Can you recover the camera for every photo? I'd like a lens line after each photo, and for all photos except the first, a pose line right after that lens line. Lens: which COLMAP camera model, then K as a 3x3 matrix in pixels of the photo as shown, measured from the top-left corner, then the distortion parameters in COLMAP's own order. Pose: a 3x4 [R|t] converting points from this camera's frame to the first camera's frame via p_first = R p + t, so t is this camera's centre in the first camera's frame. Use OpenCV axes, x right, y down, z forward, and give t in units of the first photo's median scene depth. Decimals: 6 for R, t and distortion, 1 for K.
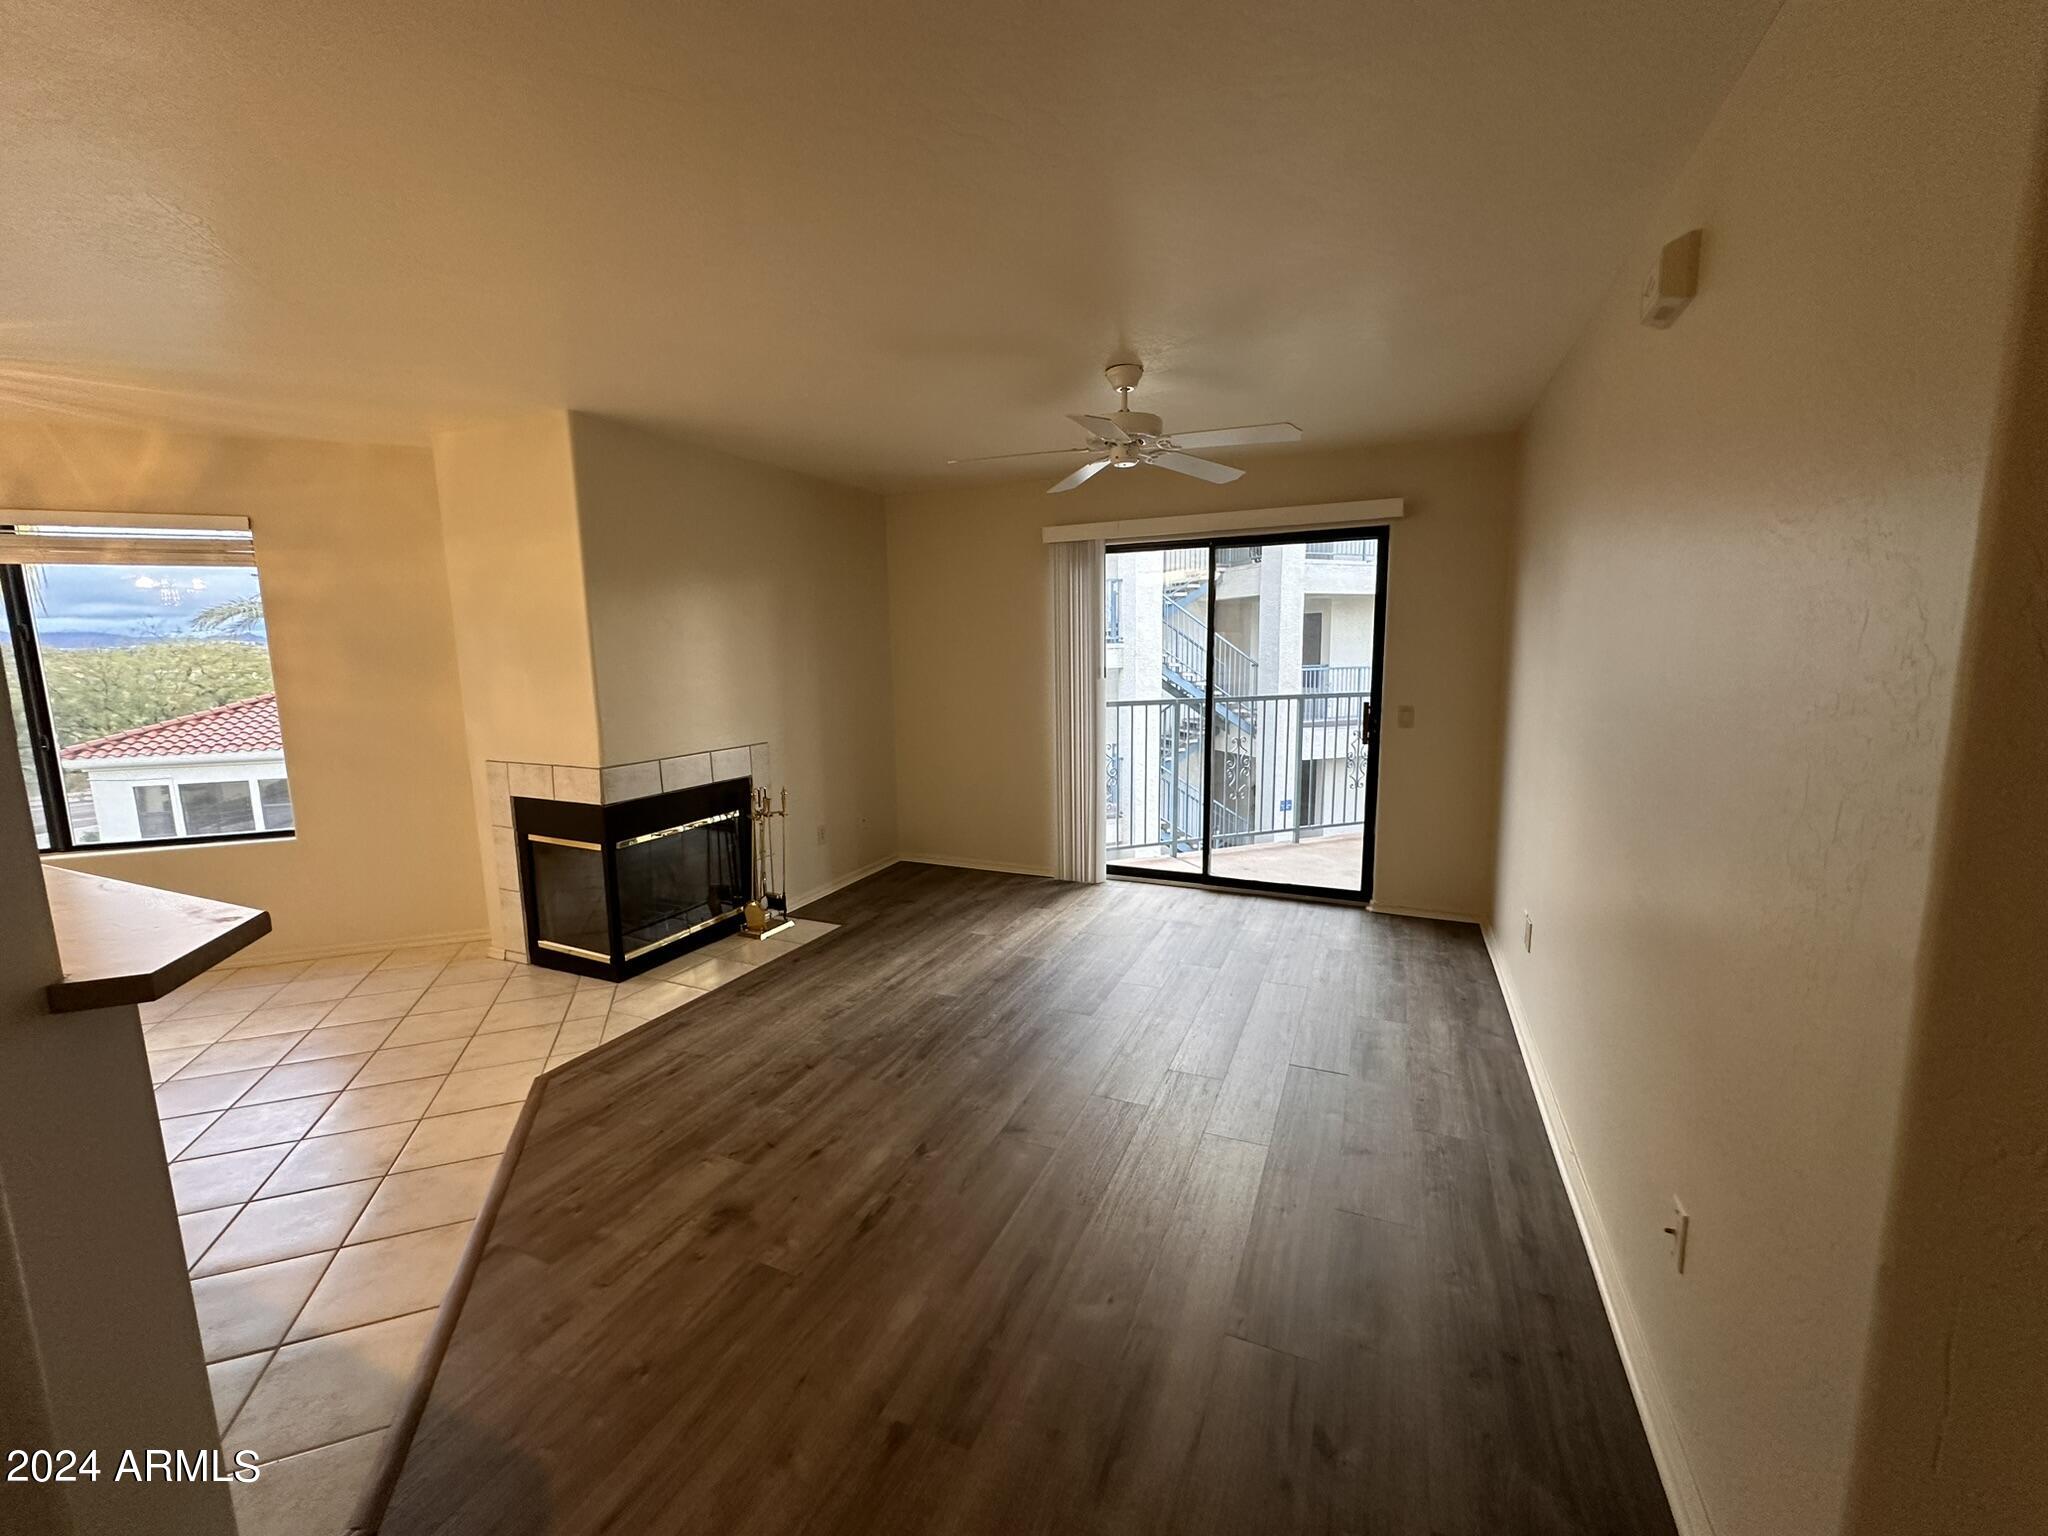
lens RADIAL K [[817.0, 0, 1024.0], [0, 817.0, 768.0], [0, 0, 1]] dist [0.000412, 0.000105]
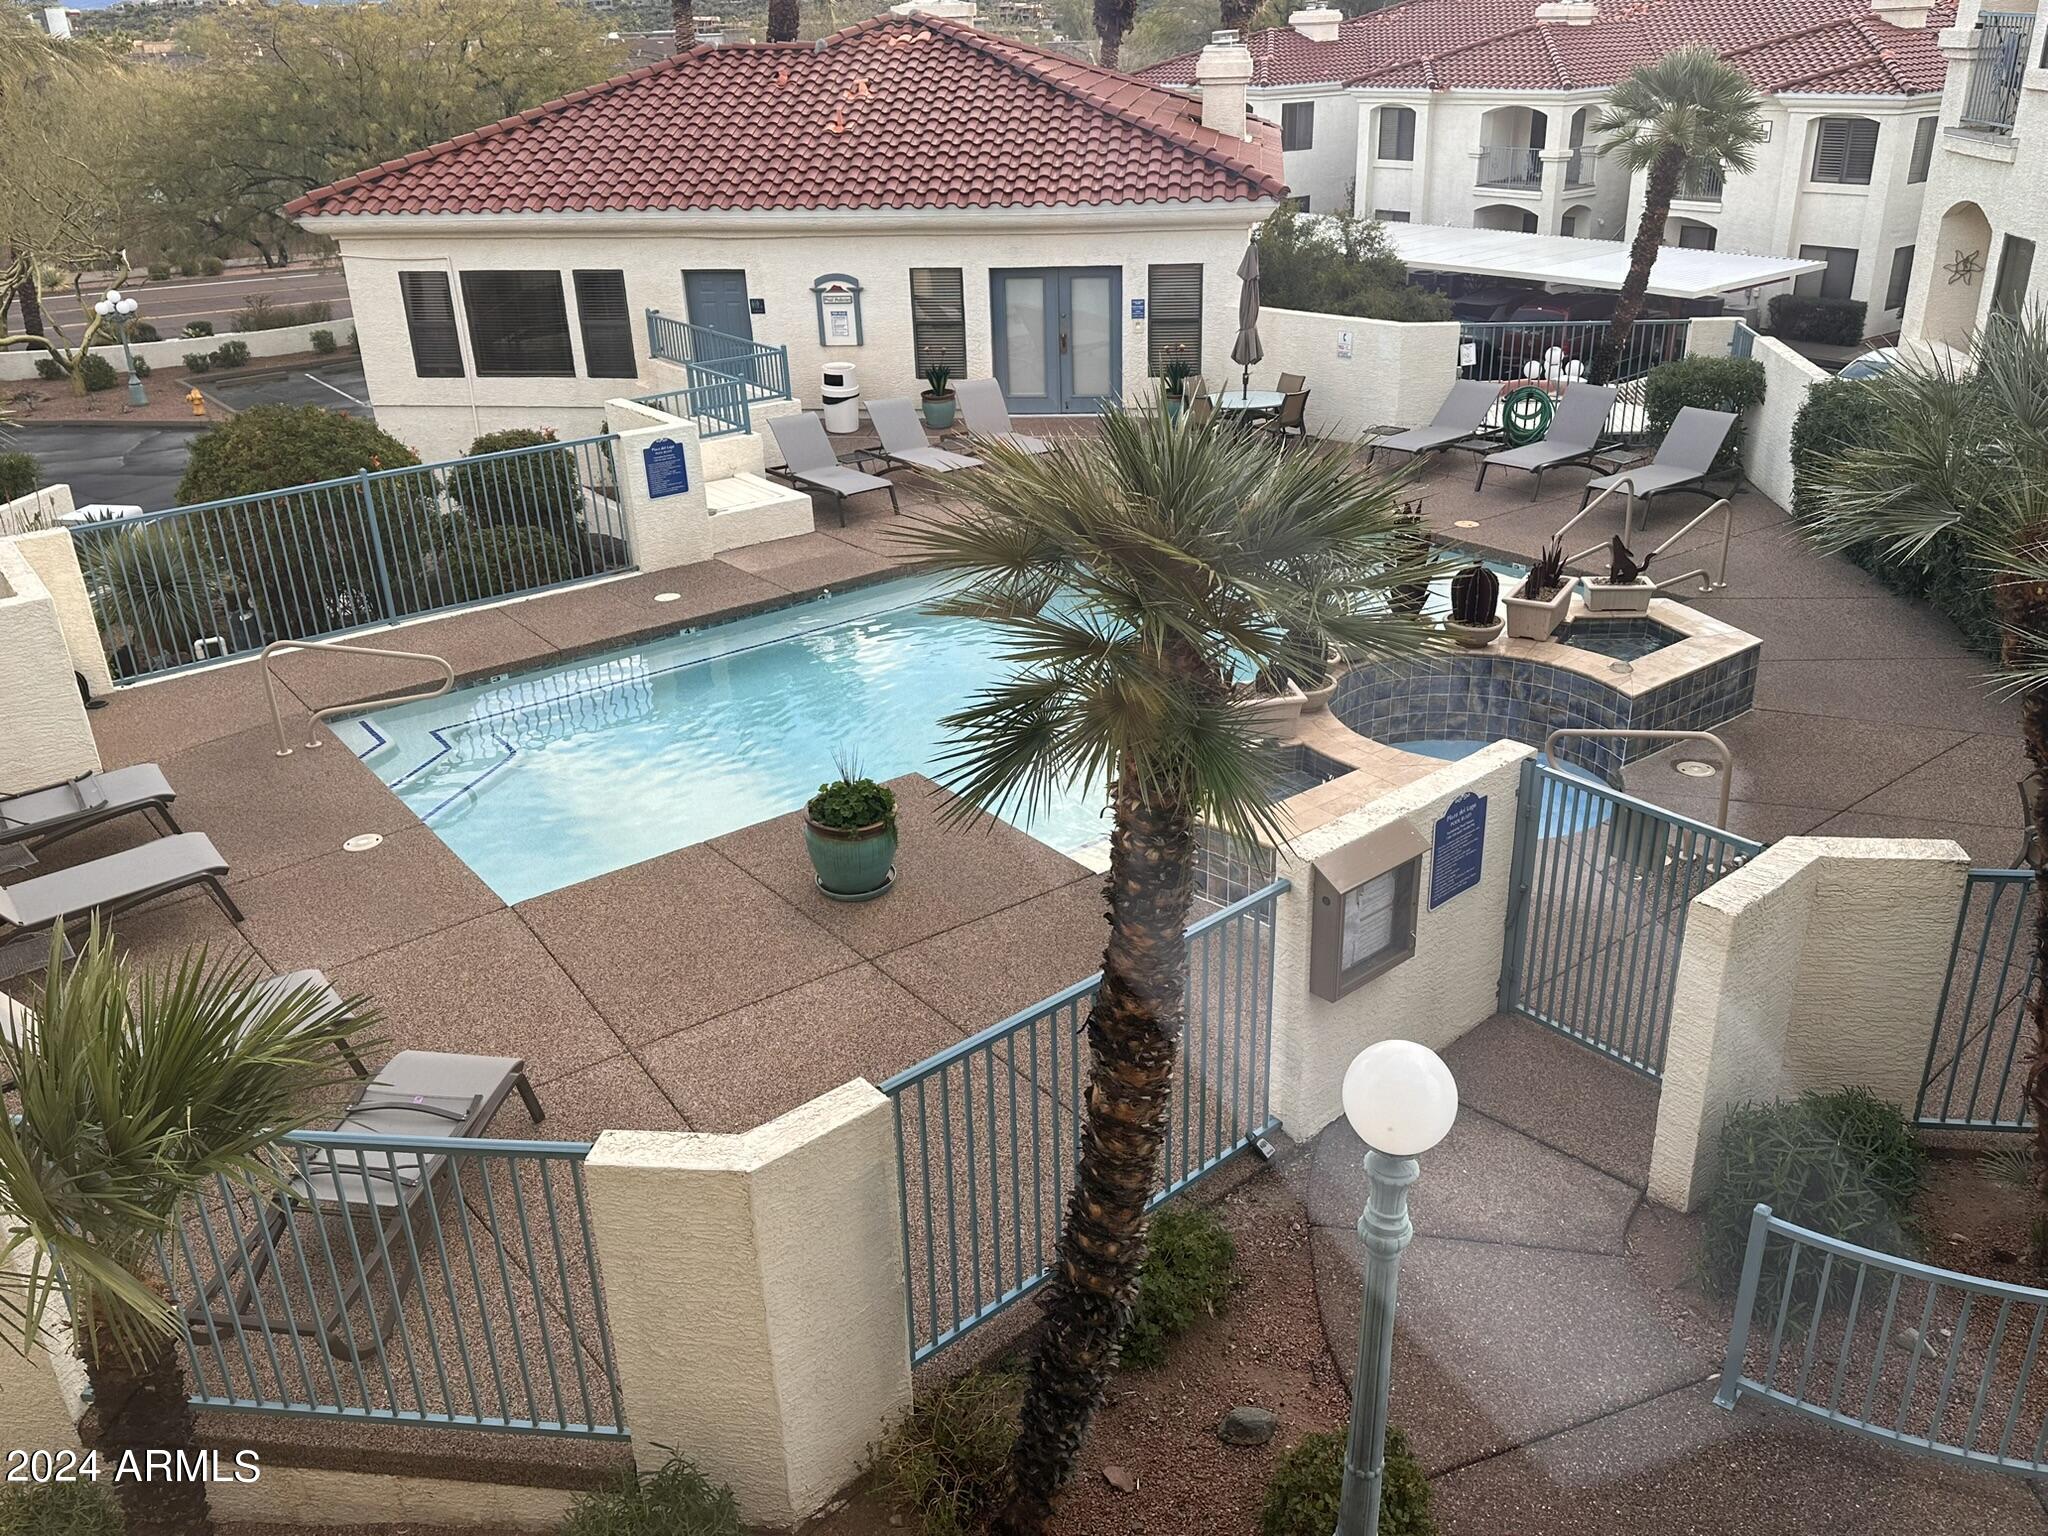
lens RADIAL K [[1644.7, 0, 1045.3], [0, 1644.7, 756.3], [0, 0, 1]] dist [0.065631, -0.089185]
pose [[0.885598, 0.180170, -0.428084, -0.924160], [-0.050262, 0.953458, 0.297308, -0.110273], [0.461726, -0.241779, 0.853436, 0.922346]]
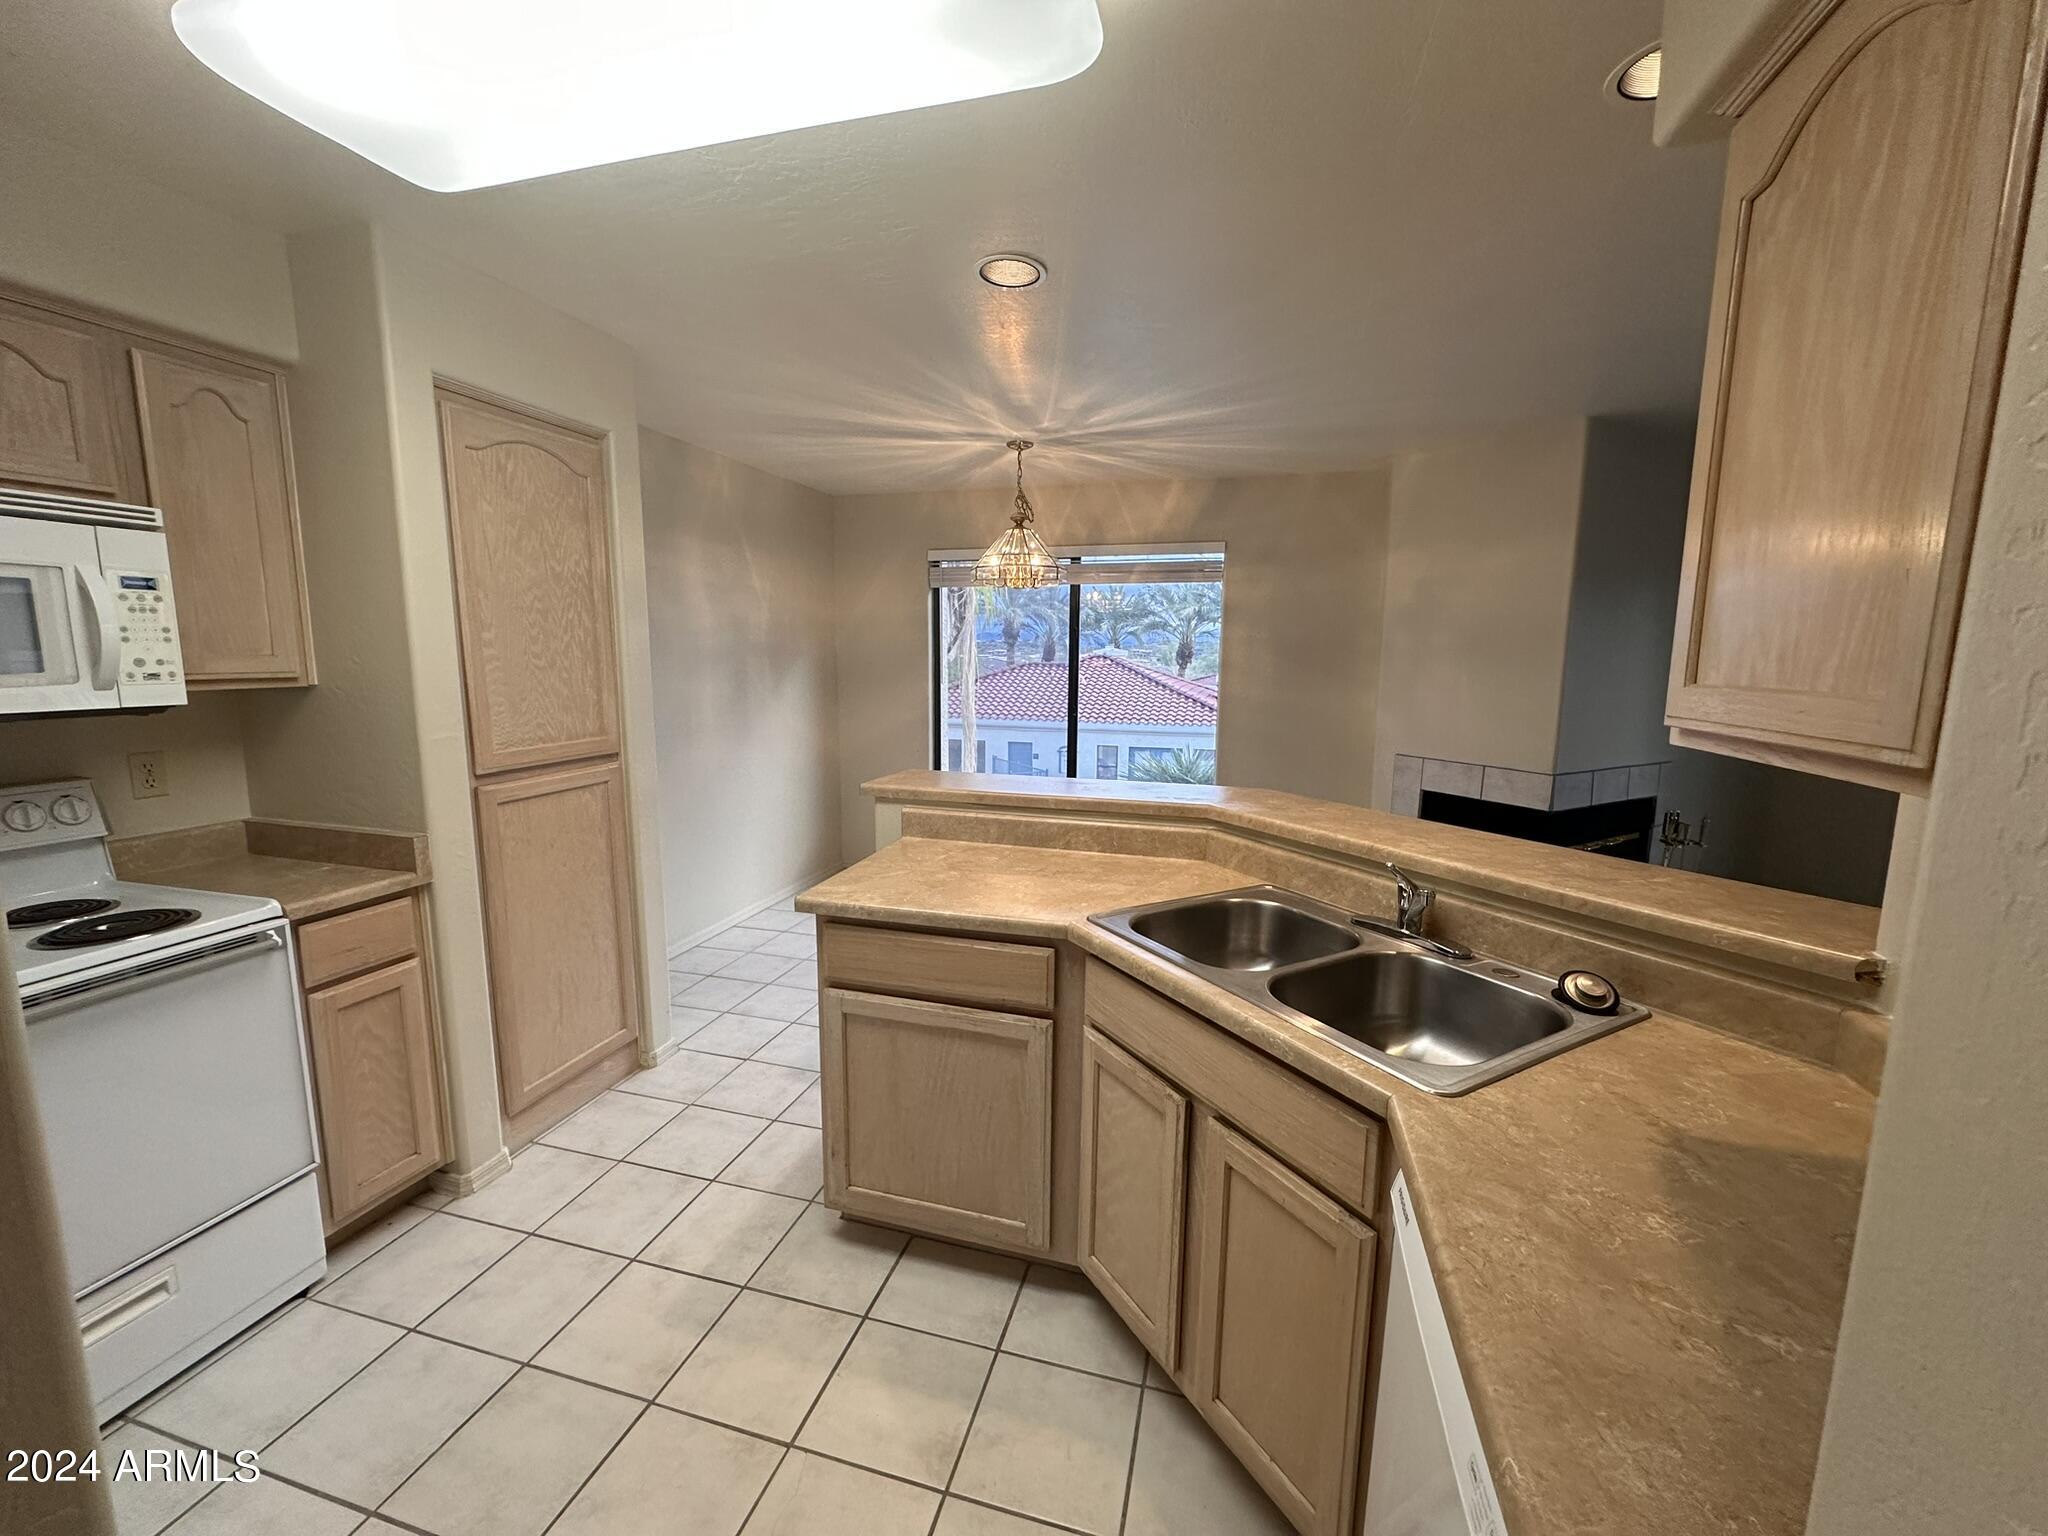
lens RADIAL K [[817.0, 0, 1024.0], [0, 817.0, 768.0], [0, 0, 1]] dist [0.000412, 0.000105]
pose [[0.802838, 0.107326, -0.586457, -0.387235], [-0.107530, 0.993598, 0.034631, 0.023235], [0.586419, 0.035259, 0.809240, -0.162357]]
